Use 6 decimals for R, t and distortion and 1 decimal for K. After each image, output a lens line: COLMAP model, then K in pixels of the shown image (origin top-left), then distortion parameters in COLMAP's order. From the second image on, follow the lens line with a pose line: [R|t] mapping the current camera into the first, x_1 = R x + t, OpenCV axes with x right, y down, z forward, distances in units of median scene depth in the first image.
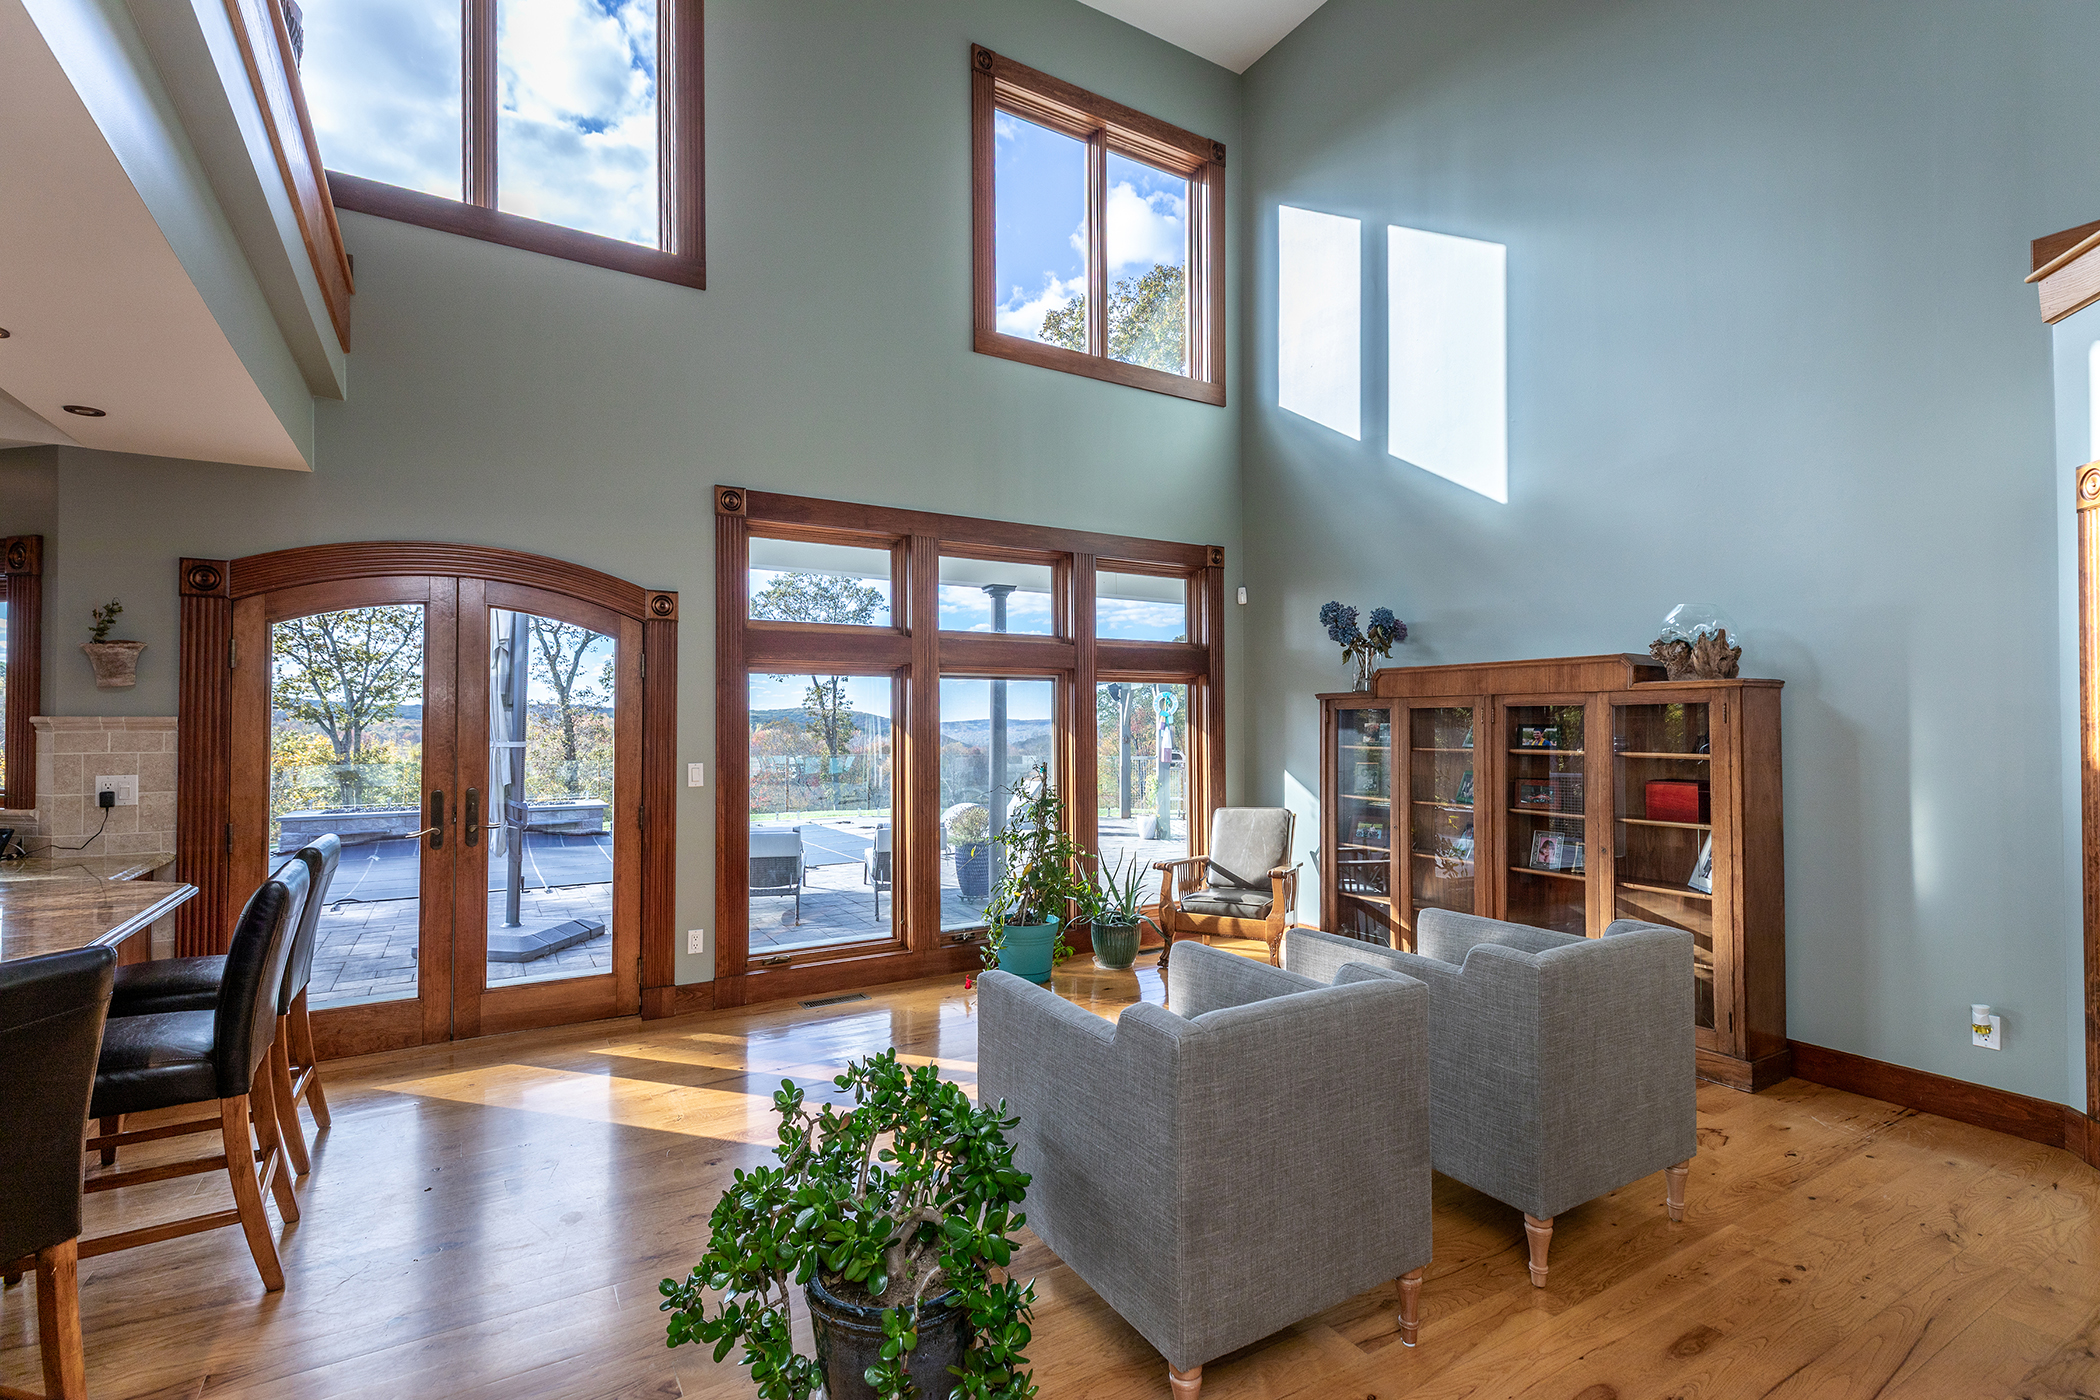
lens RADIAL K [[942.6, 0, 1039.3], [0, 942.6, 709.5], [0, 0, 1]] dist [0.021072, -0.009455]
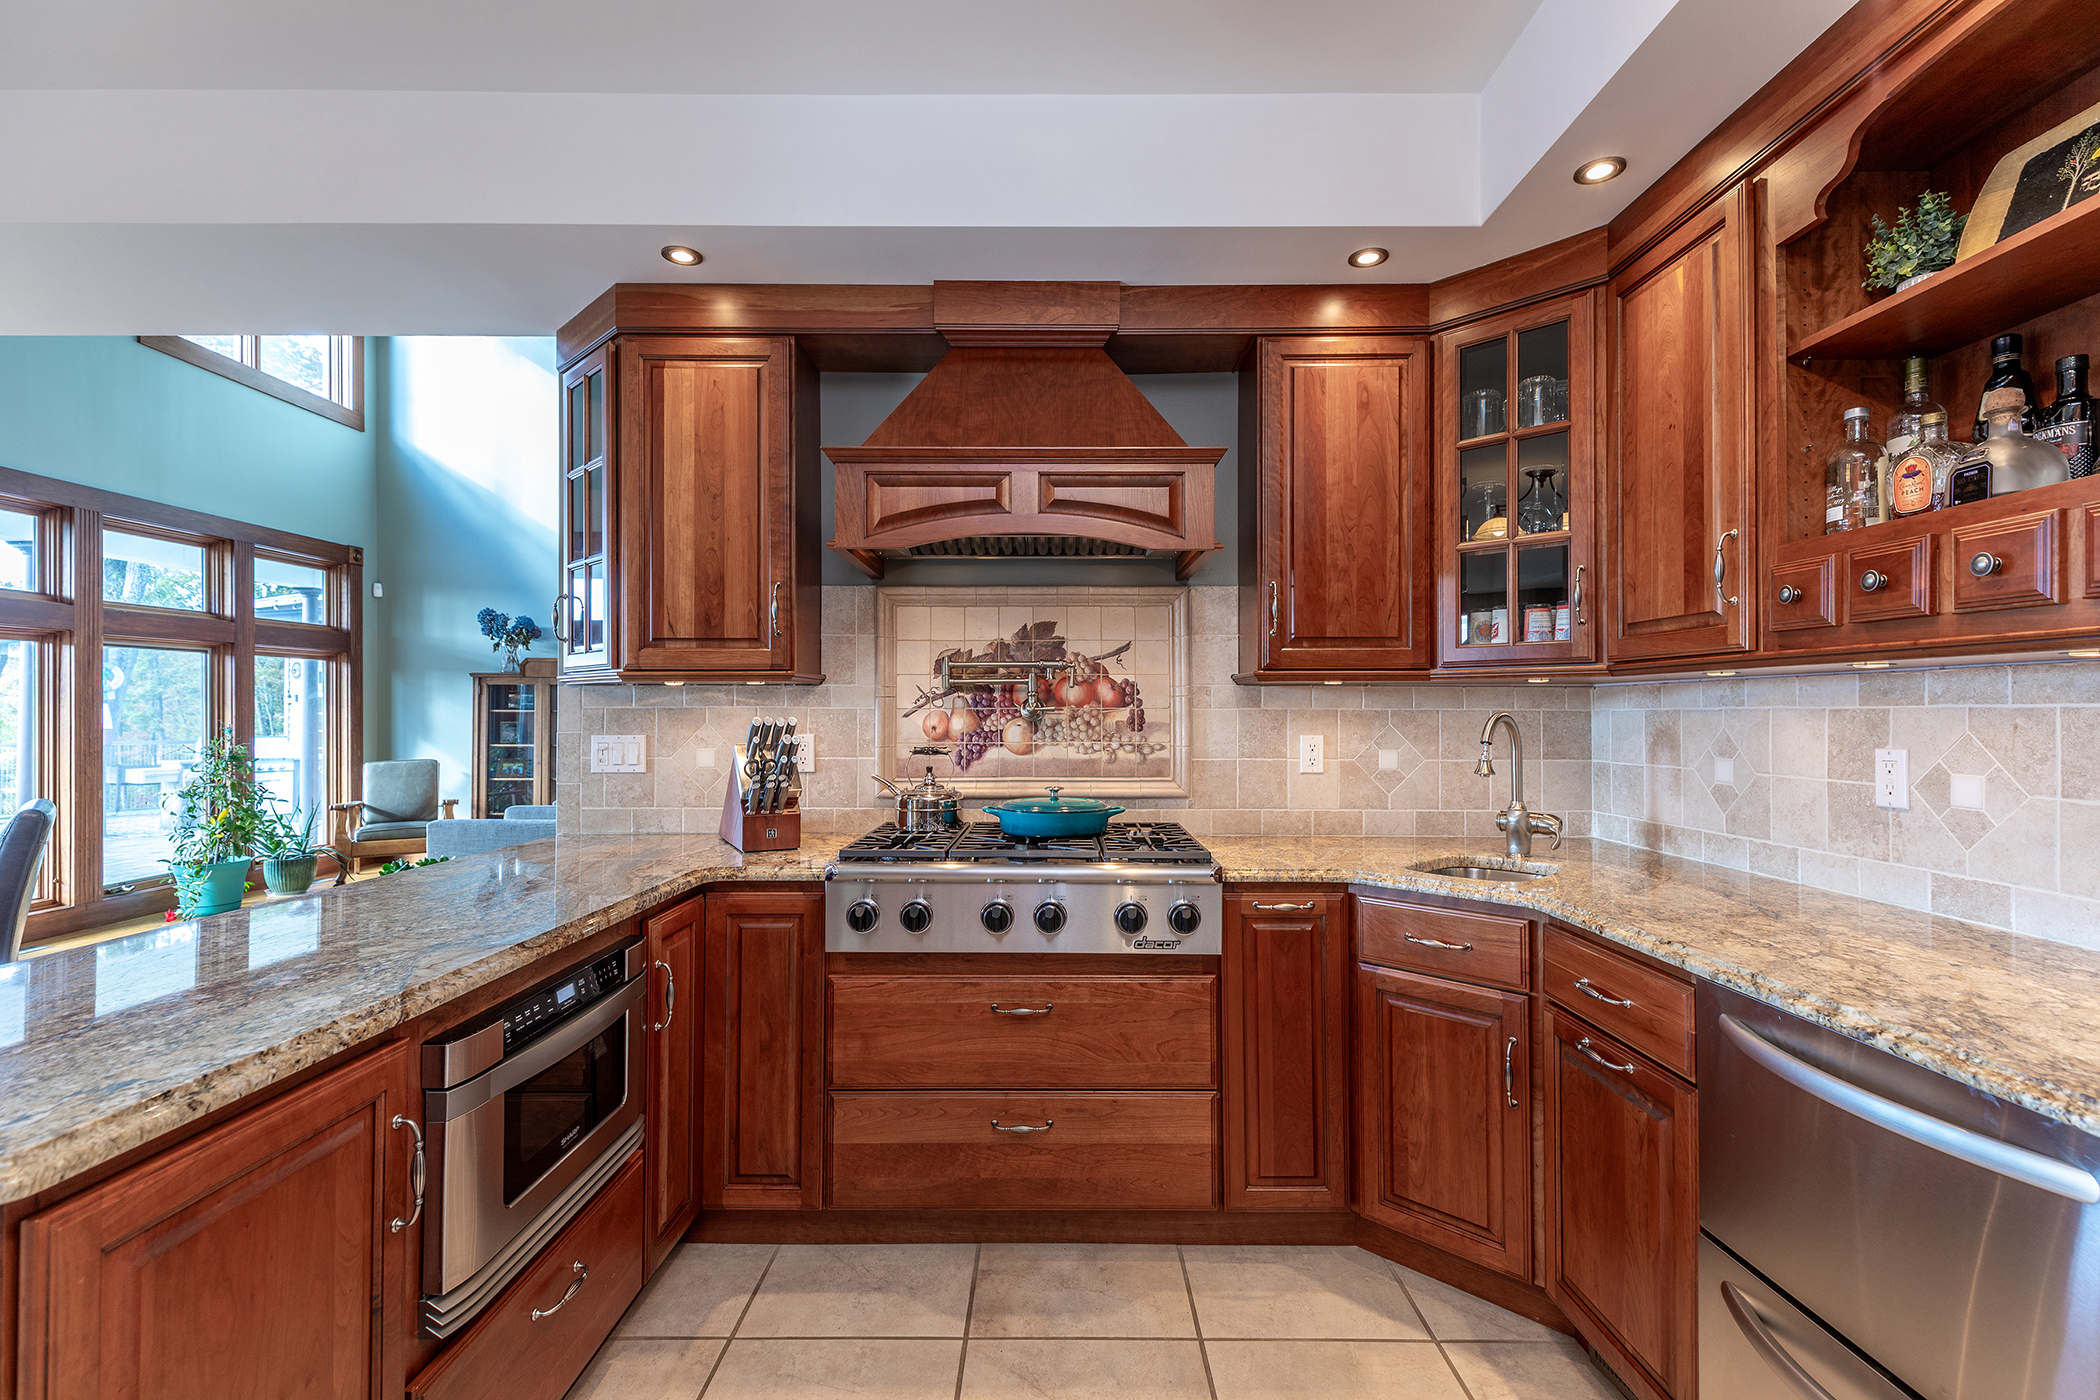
lens RADIAL K [[942.6, 0, 1051.7], [0, 942.6, 701.7], [0, 0, 1]] dist [0.021072, -0.009455]
pose [[0.505191, 0.007693, 0.862973, -0.550344], [-0.013397, 0.999910, -0.001071, 0.018880], [-0.862904, -0.011020, 0.505248, -0.510064]]
